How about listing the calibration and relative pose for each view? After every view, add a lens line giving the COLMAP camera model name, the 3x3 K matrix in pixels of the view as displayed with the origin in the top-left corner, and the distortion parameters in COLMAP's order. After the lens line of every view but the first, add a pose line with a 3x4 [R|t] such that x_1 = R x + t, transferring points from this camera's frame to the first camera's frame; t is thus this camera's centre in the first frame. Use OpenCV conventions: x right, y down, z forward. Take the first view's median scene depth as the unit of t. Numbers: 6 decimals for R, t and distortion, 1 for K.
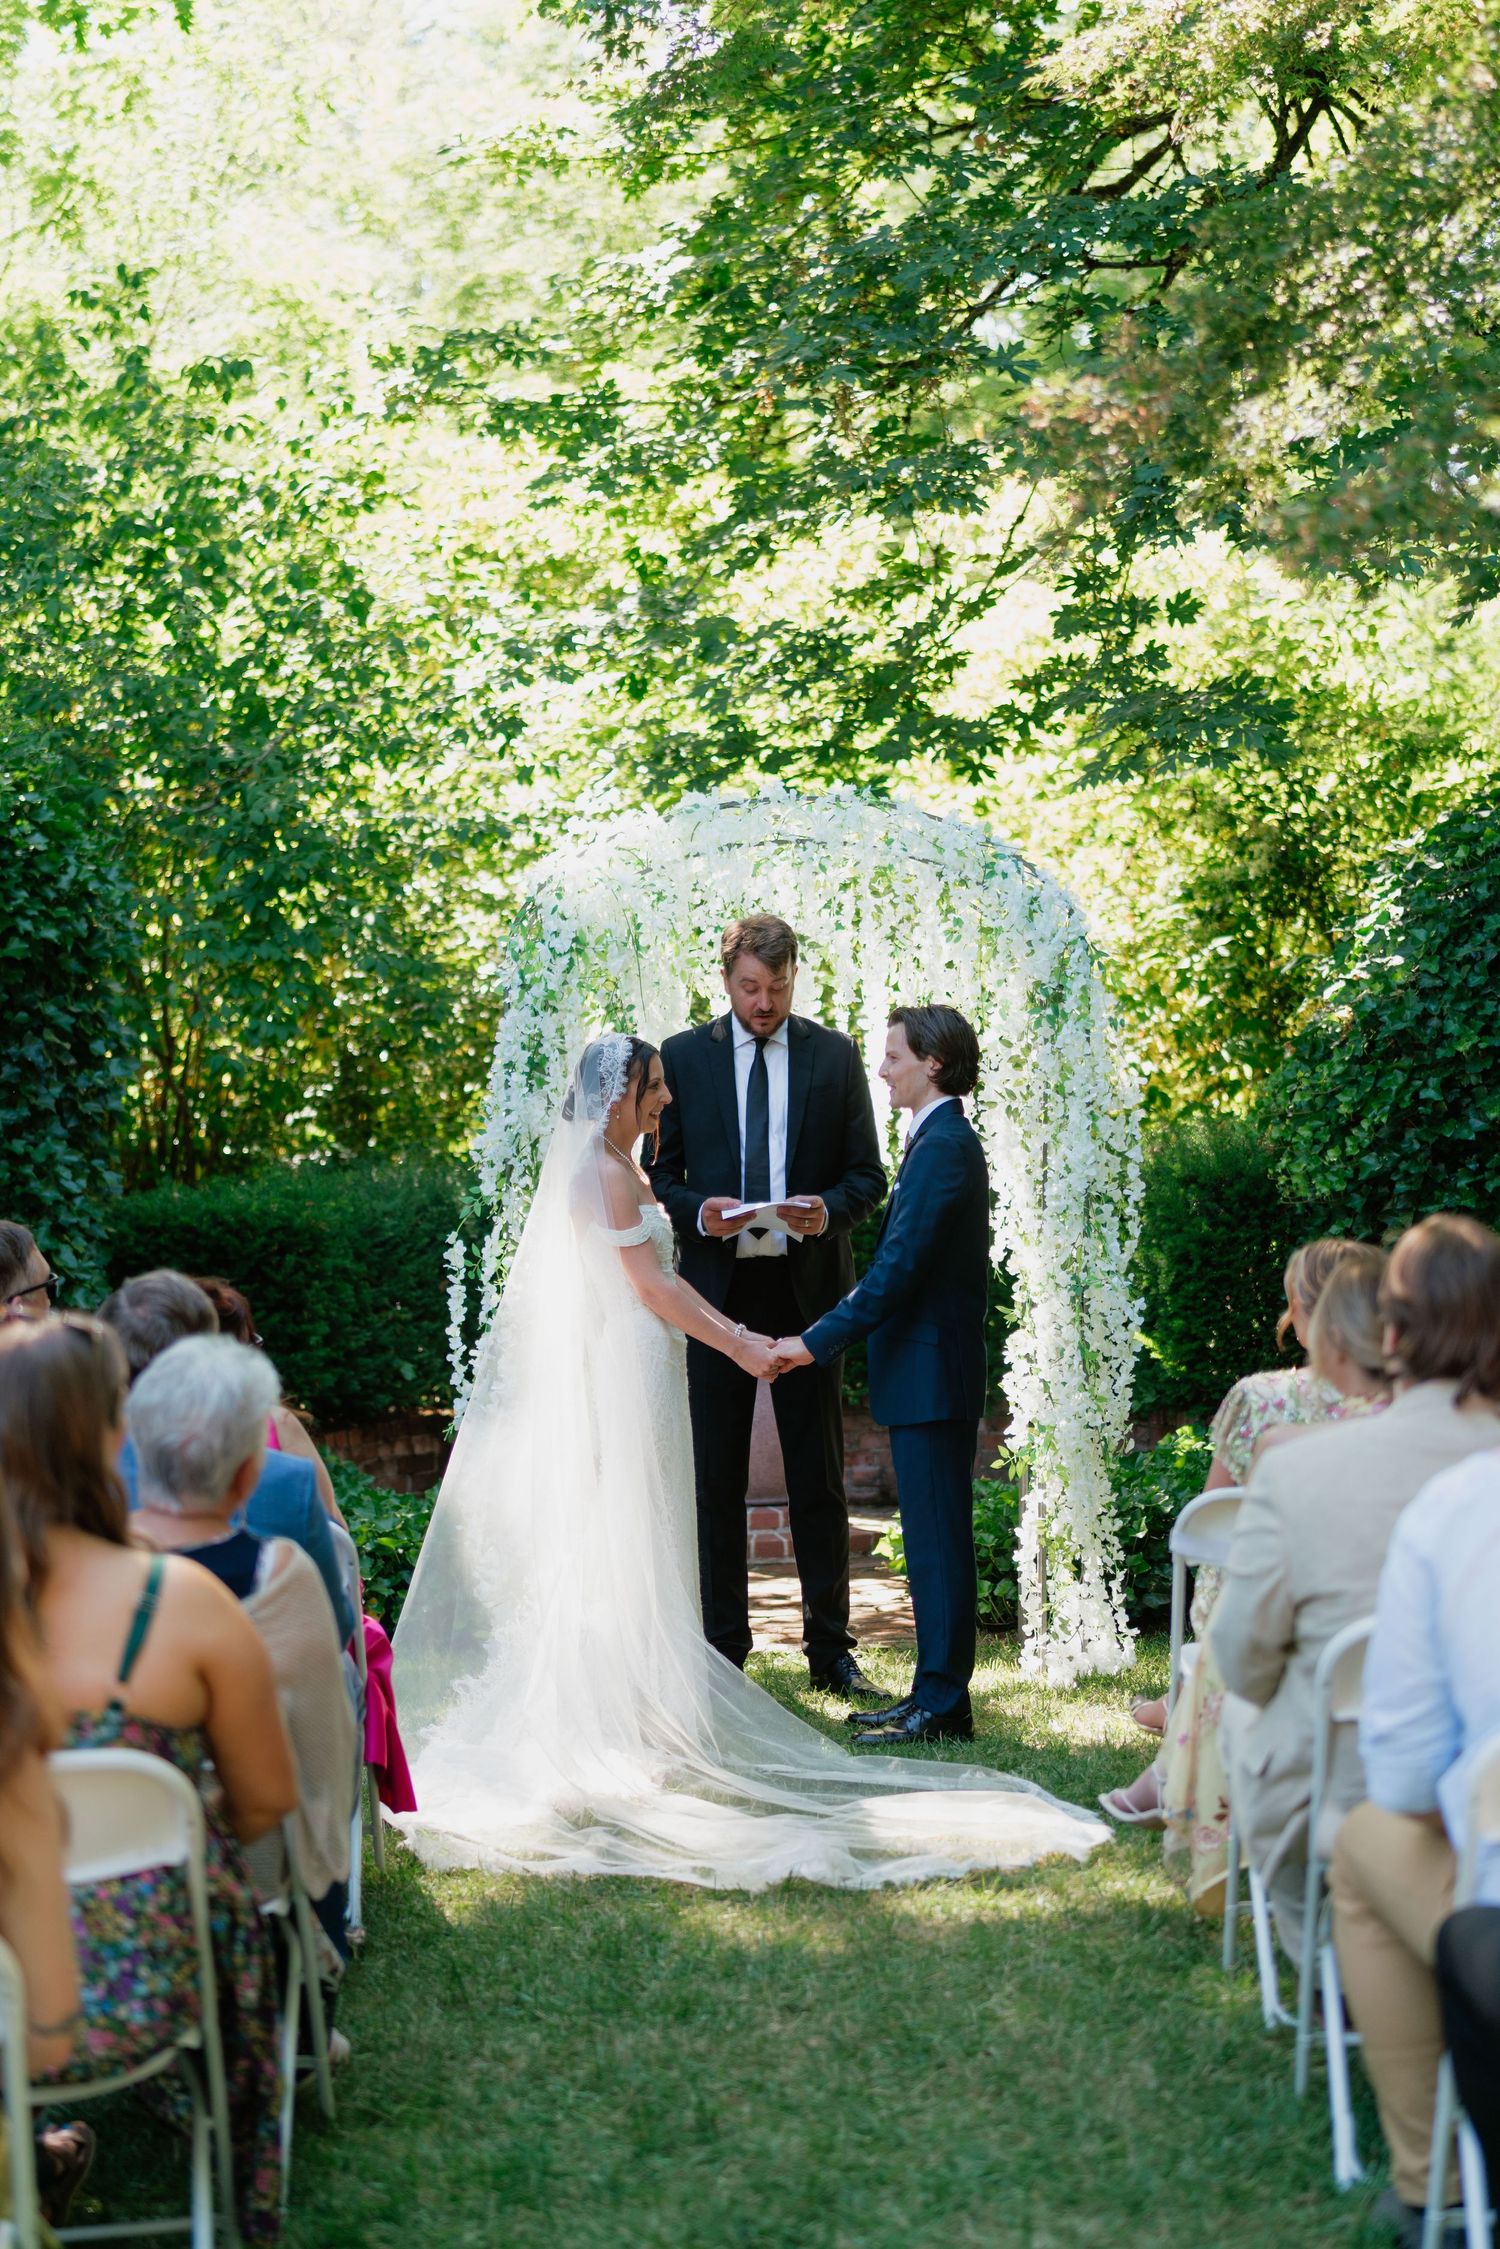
lens RADIAL K [[3193.4, 0, 750.0], [0, 3193.4, 1124.5], [0, 0, 1]] dist [-0.127231, 1.005011]
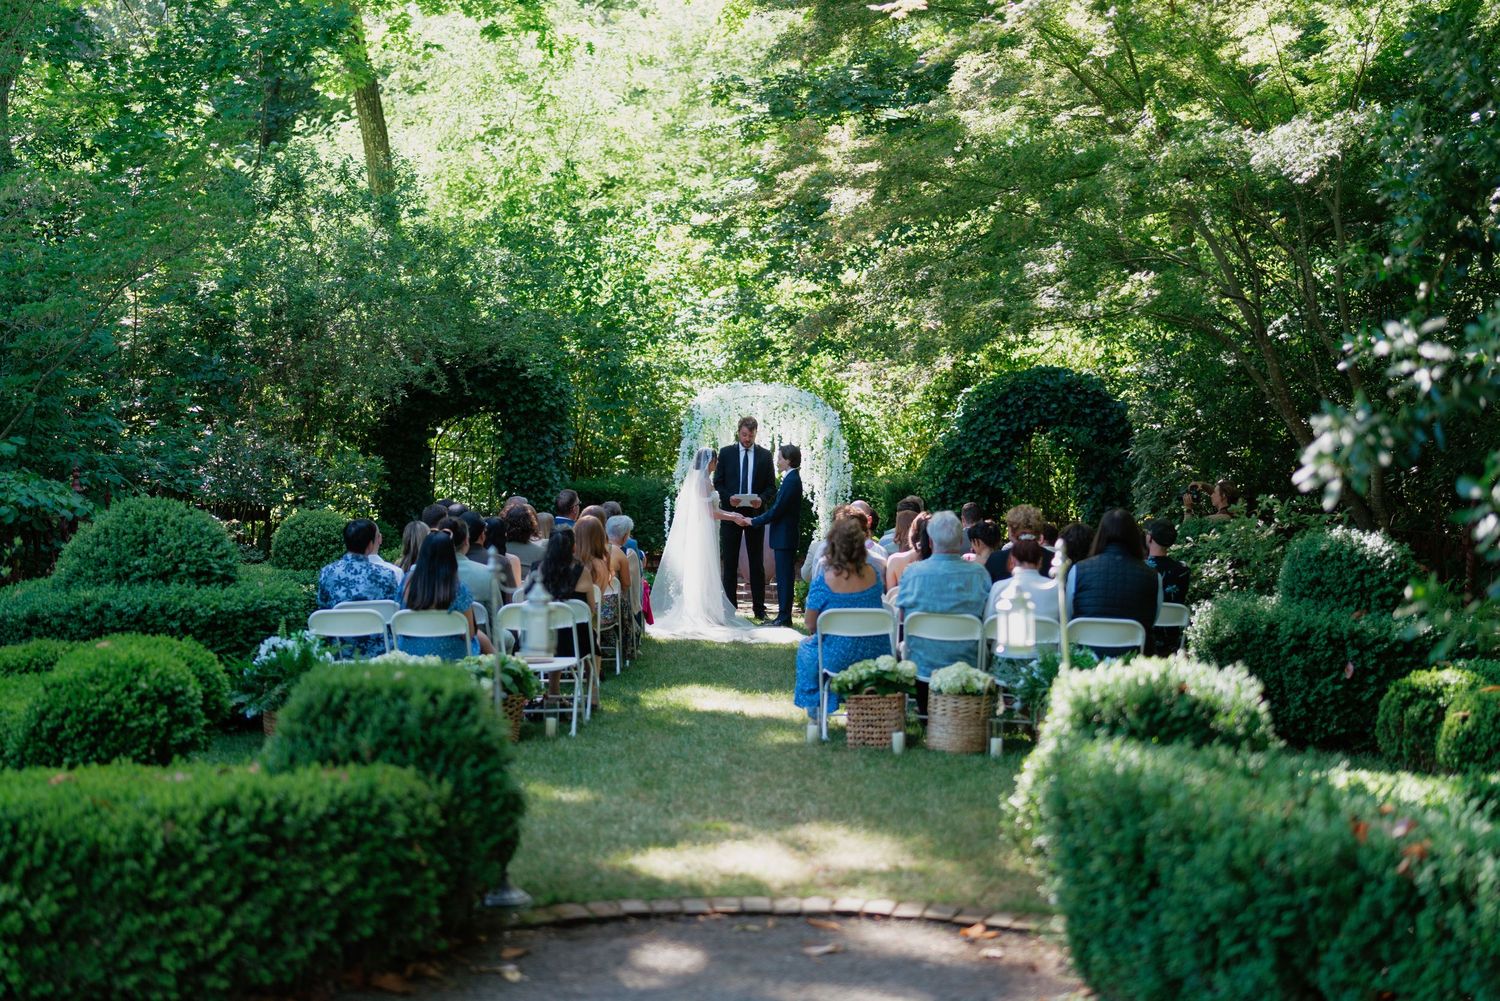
lens RADIAL K [[2162.5, 0, 750.0], [0, 2162.5, 500.5], [0, 0, 1]] dist [-0.002435, -0.003425]
pose [[0.997363, 0.045022, -0.056919, 0.132550], [-0.043310, 0.998582, 0.030960, -0.039567], [0.058232, -0.028413, 0.997899, -1.361691]]
